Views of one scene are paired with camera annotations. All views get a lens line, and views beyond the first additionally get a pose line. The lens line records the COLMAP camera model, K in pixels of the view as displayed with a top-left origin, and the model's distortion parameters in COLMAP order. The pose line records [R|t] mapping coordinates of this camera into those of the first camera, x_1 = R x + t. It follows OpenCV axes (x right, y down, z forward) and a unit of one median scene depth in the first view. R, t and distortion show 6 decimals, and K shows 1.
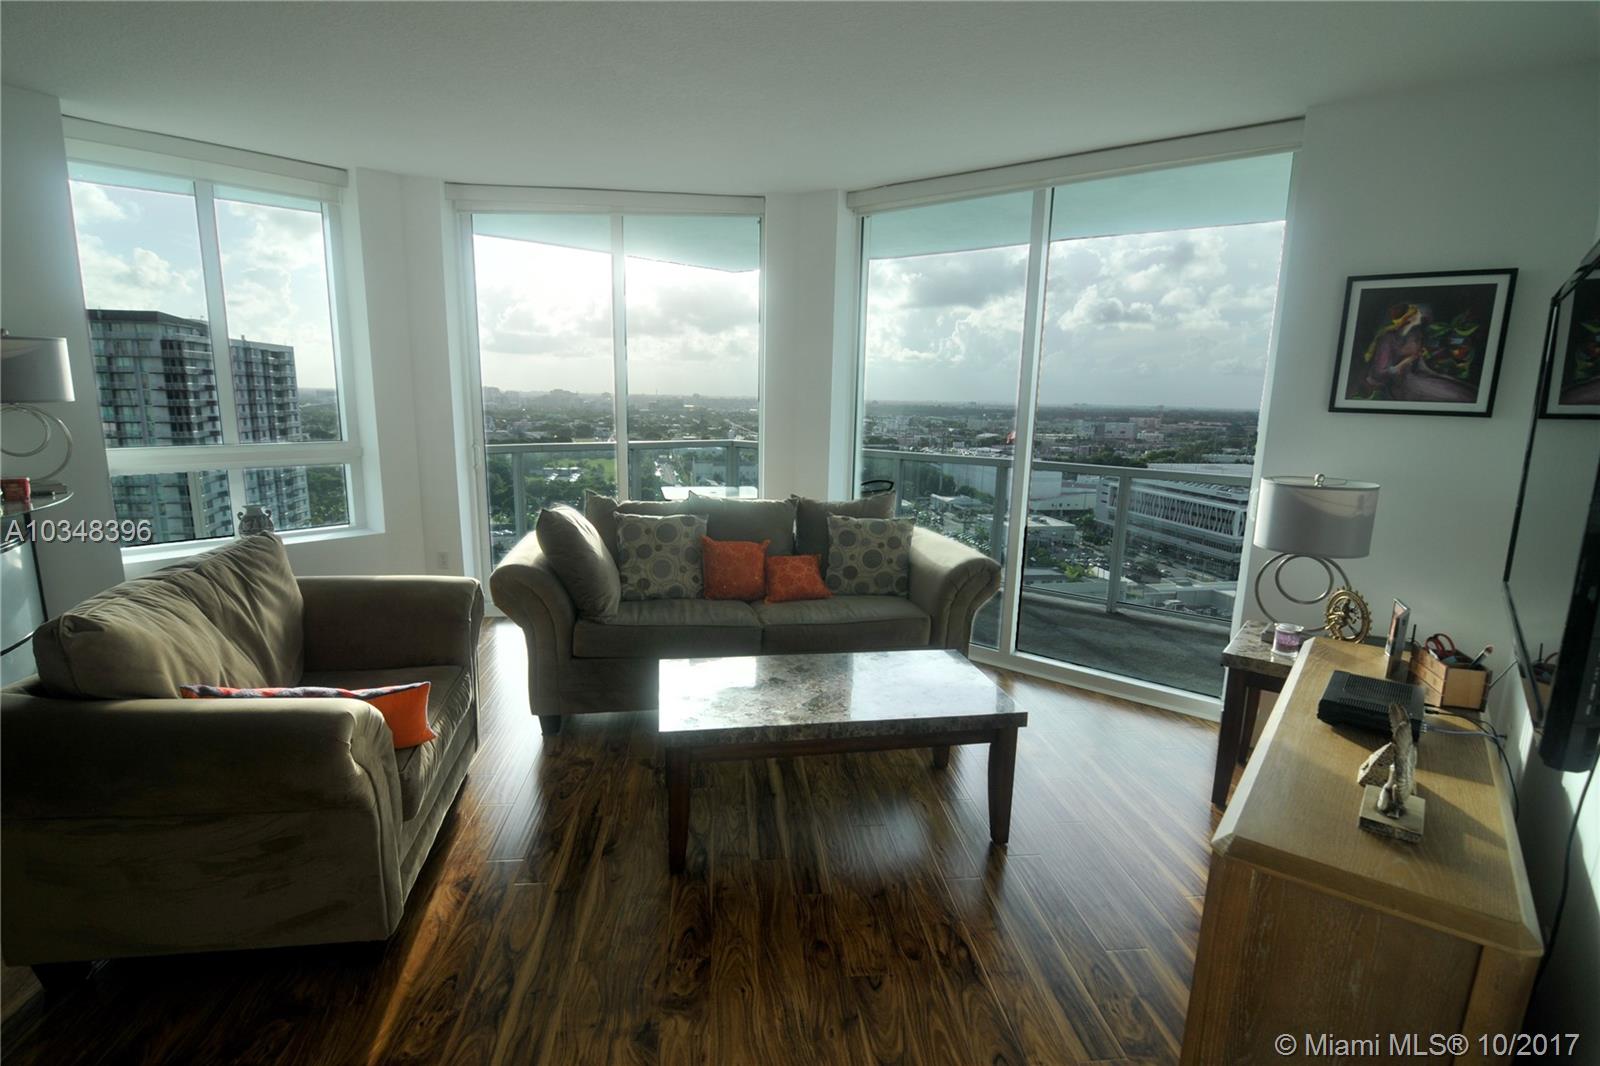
lens RADIAL K [[767.8, 0, 802.2], [0, 767.8, 560.0], [0, 0, 1]] dist [-0.007814, -0.009061]
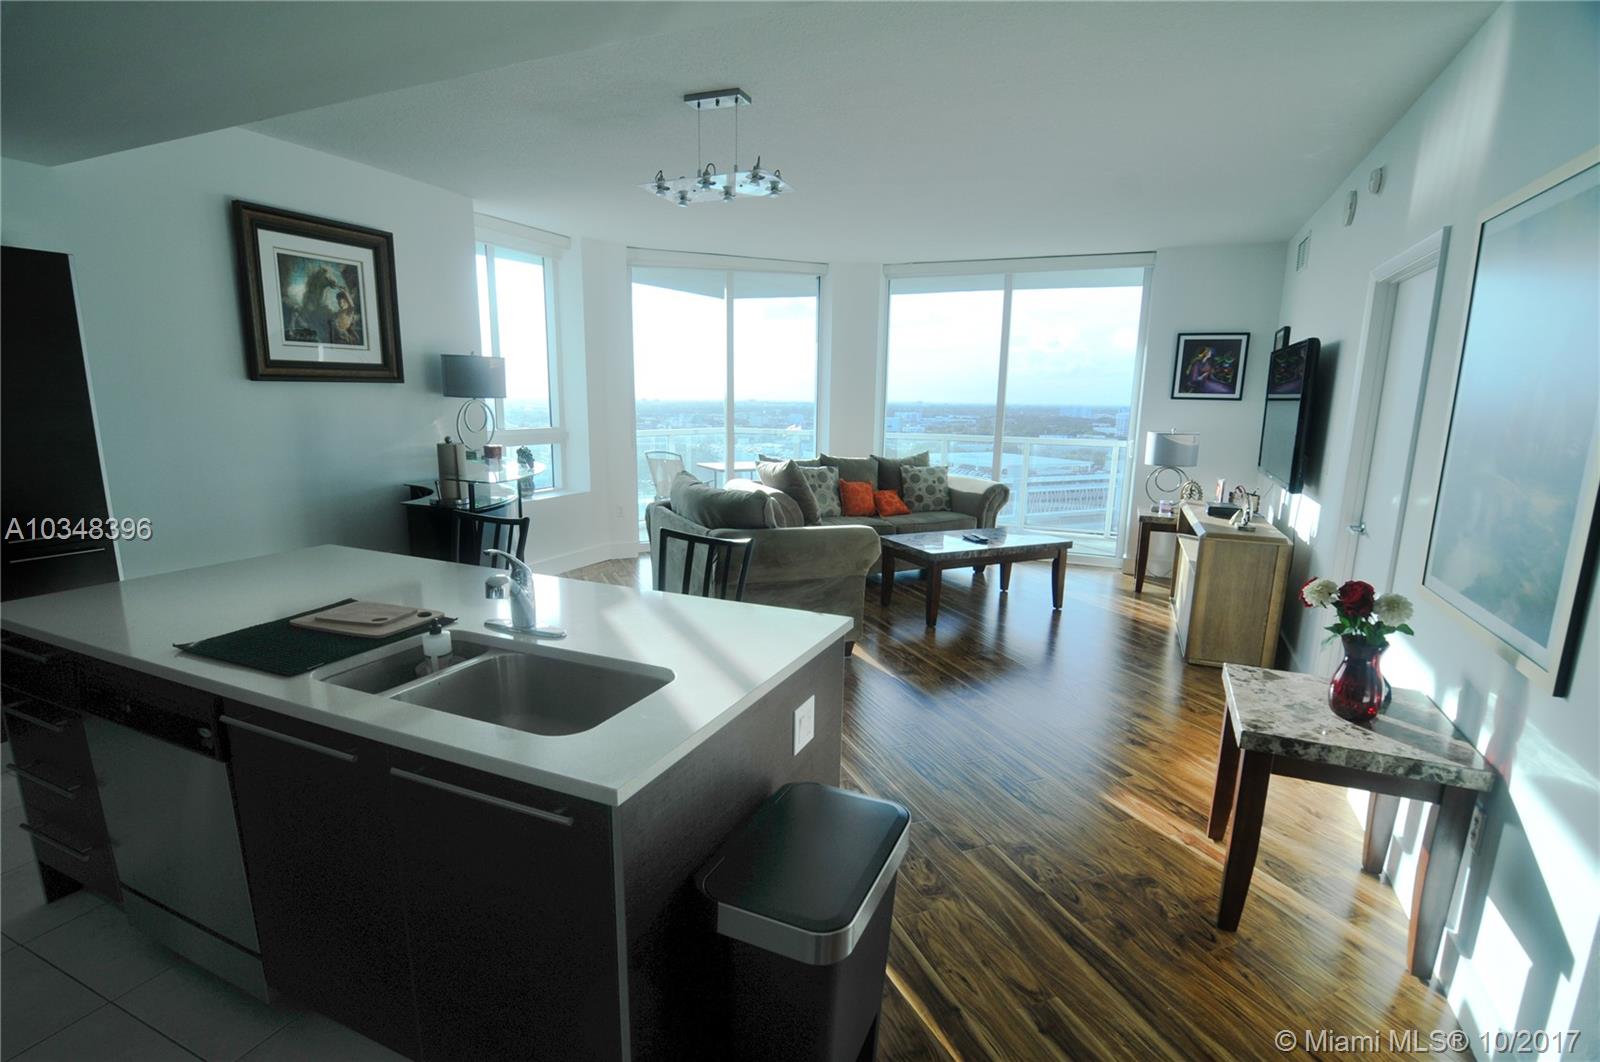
lens RADIAL K [[767.8, 0, 785.9], [0, 767.8, 562.4], [0, 0, 1]] dist [-0.007814, -0.009061]
pose [[0.966540, -0.061787, 0.248964, -0.701246], [0.060432, 0.998086, 0.013088, 0.126329], [-0.249296, 0.002396, 0.968424, -0.601428]]
